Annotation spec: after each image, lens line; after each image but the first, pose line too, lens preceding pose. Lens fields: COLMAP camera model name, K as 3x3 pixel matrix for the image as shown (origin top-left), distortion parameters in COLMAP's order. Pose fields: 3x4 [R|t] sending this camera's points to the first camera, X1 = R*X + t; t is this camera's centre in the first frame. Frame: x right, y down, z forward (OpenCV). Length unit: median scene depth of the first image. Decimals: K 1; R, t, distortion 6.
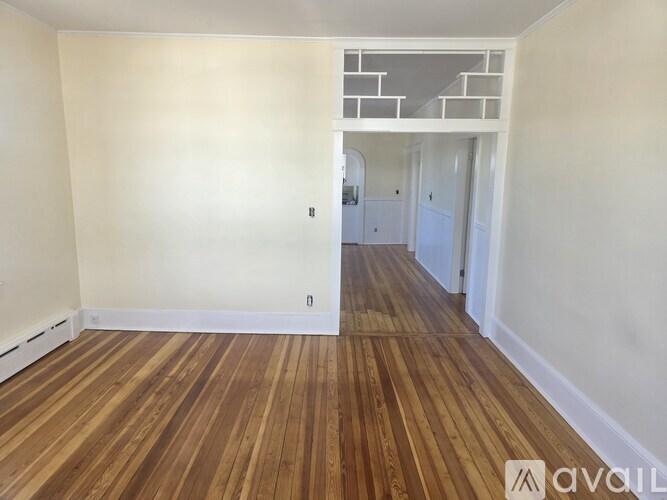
lens RADIAL K [[451.2, 0, 327.6], [0, 451.2, 252.1], [0, 0, 1]] dist [0.057197, -0.031001]
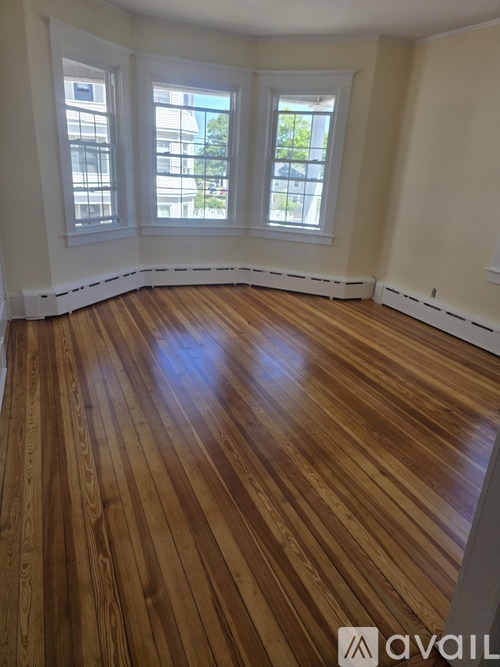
lens RADIAL K [[451.2, 0, 252.9], [0, 451.2, 332.2], [0, 0, 1]] dist [0.057197, -0.031001]
pose [[-0.908850, 0.081492, -0.409086, 0.325671], [-0.141688, 0.862104, 0.486520, -0.206962], [0.392322, 0.500136, -0.771976, 1.285463]]
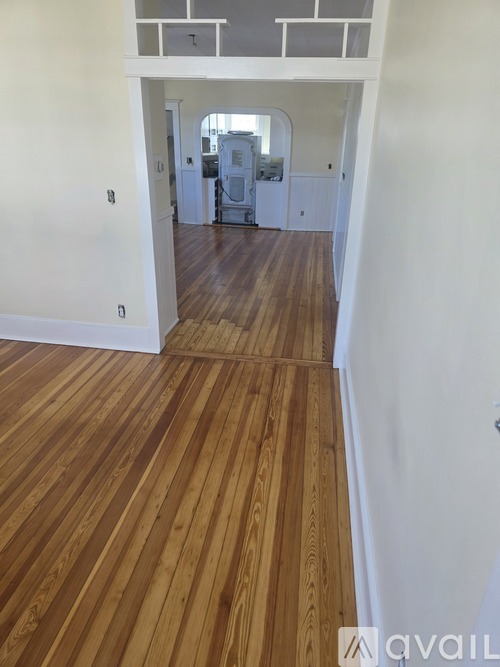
lens RADIAL K [[451.2, 0, 252.5], [0, 451.2, 334.9], [0, 0, 1]] dist [0.057197, -0.031001]
pose [[0.991450, 0.062151, -0.114738, 0.336686], [-0.034298, 0.972489, 0.230410, -0.053553], [0.125902, -0.224505, 0.966305, 0.268666]]
